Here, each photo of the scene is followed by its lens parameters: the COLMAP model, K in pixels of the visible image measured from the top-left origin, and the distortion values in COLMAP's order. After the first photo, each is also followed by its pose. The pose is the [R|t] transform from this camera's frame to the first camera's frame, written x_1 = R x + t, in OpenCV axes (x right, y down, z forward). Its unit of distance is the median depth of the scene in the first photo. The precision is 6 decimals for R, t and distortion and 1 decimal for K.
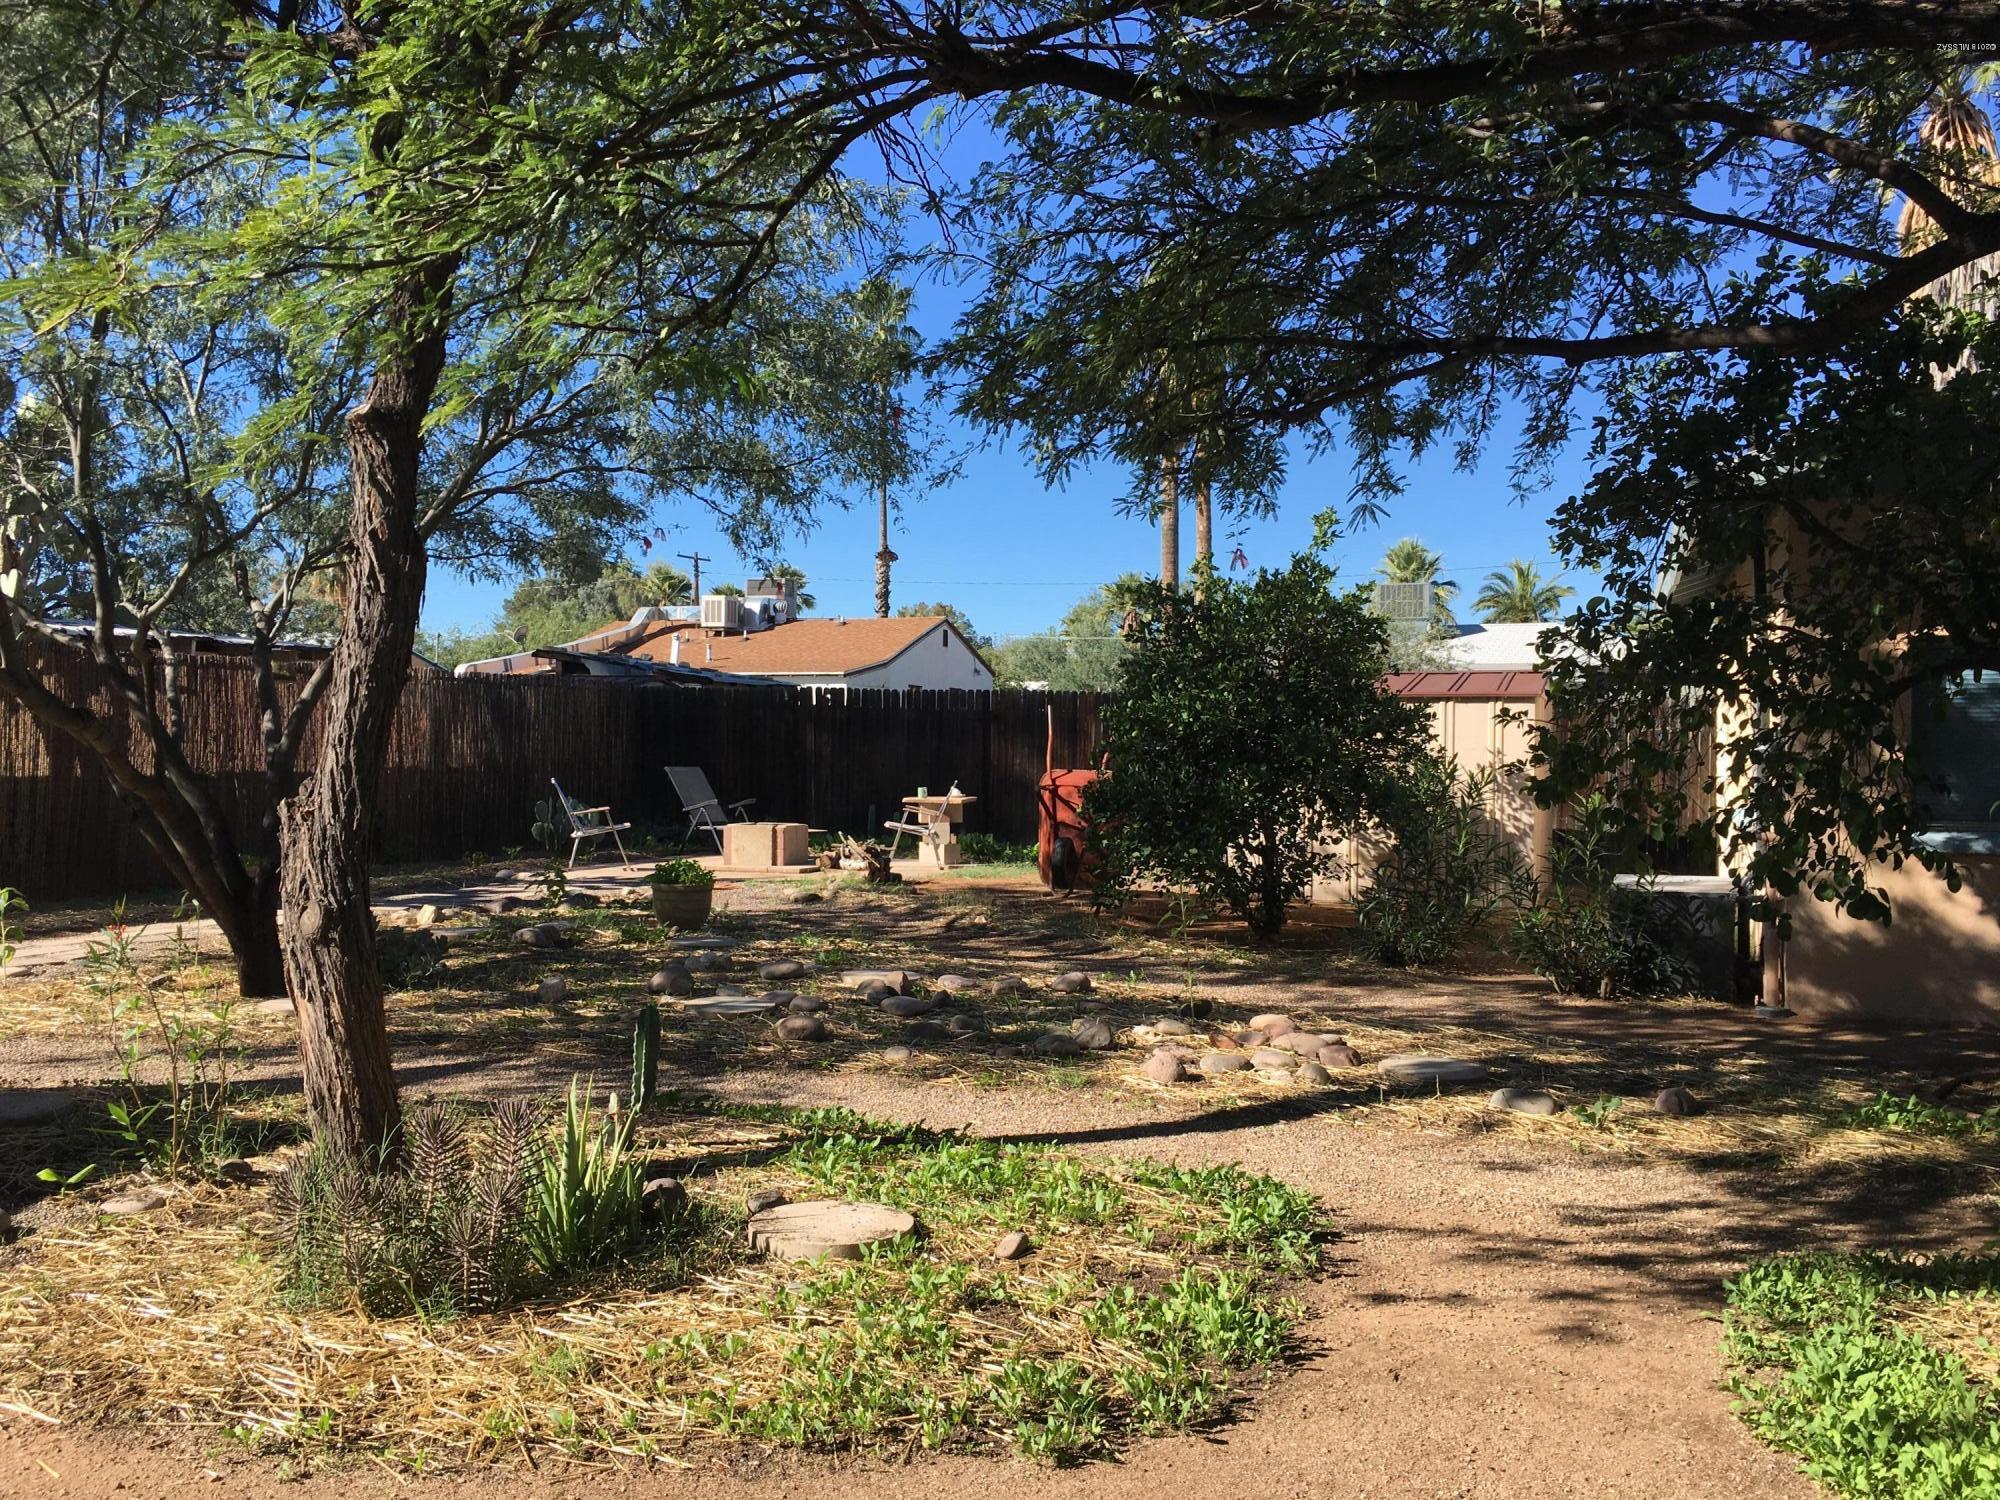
lens RADIAL K [[1625.1, 0, 1012.5], [0, 1625.1, 749.3], [0, 0, 1]] dist [0.003891, -0.000242]
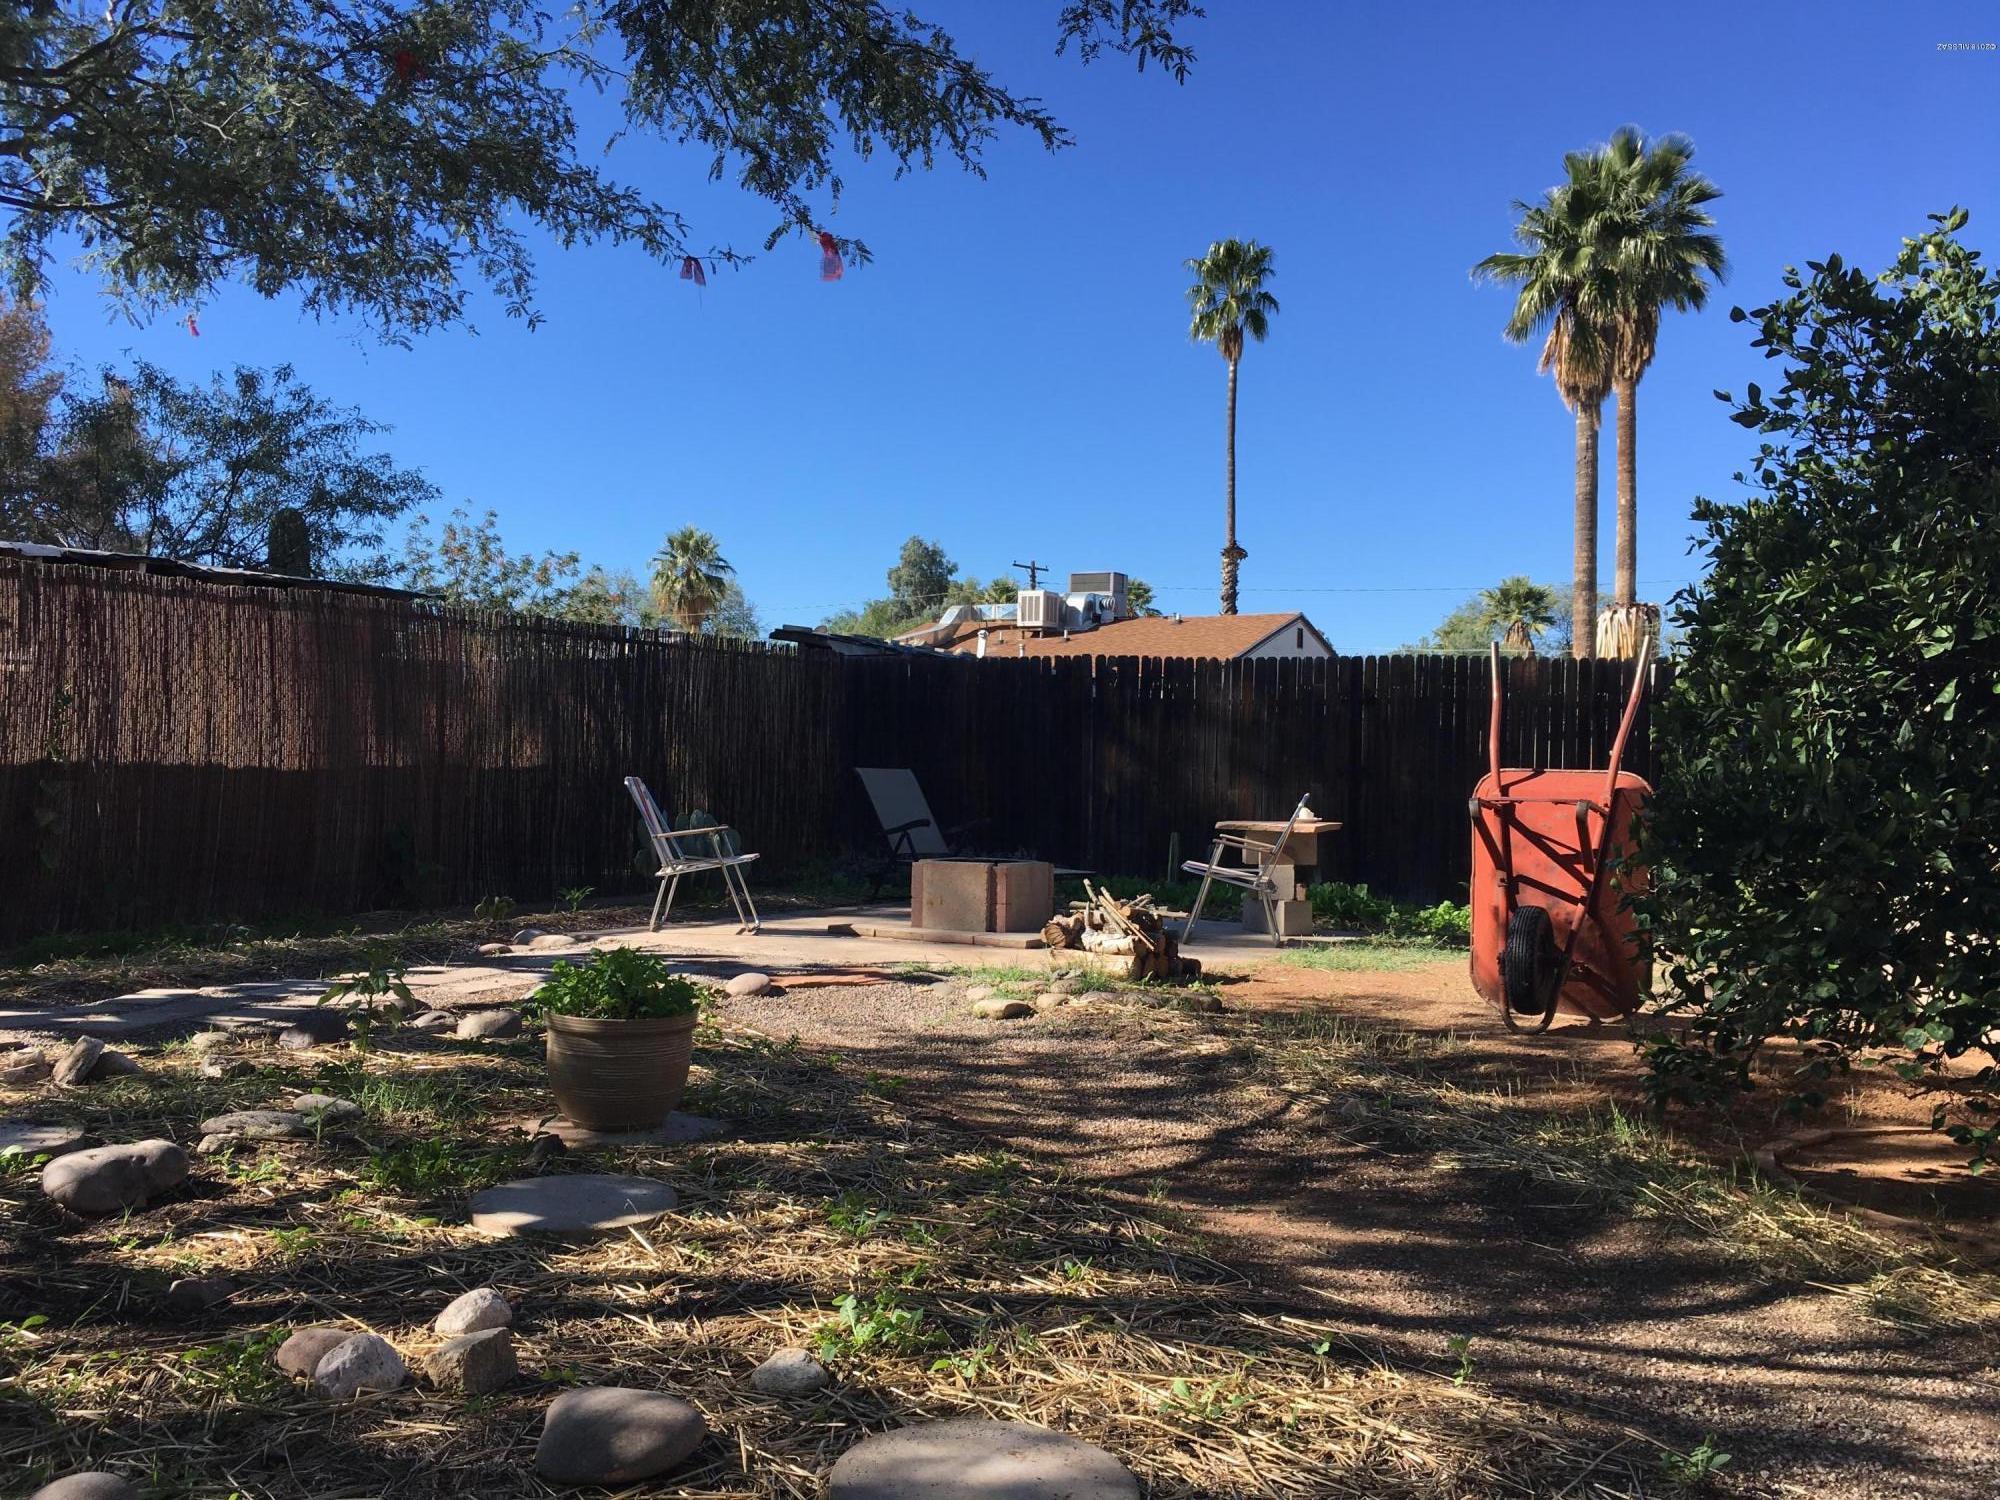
lens RADIAL K [[1696.7, 0, 994.9], [0, 1696.7, 754.0], [0, 0, 1]] dist [0.038016, -0.014527]
pose [[0.975878, 0.010729, -0.218054, -0.005054], [-0.013506, 0.999846, -0.011250, 0.006123], [0.217900, 0.013924, 0.975872, 0.174665]]
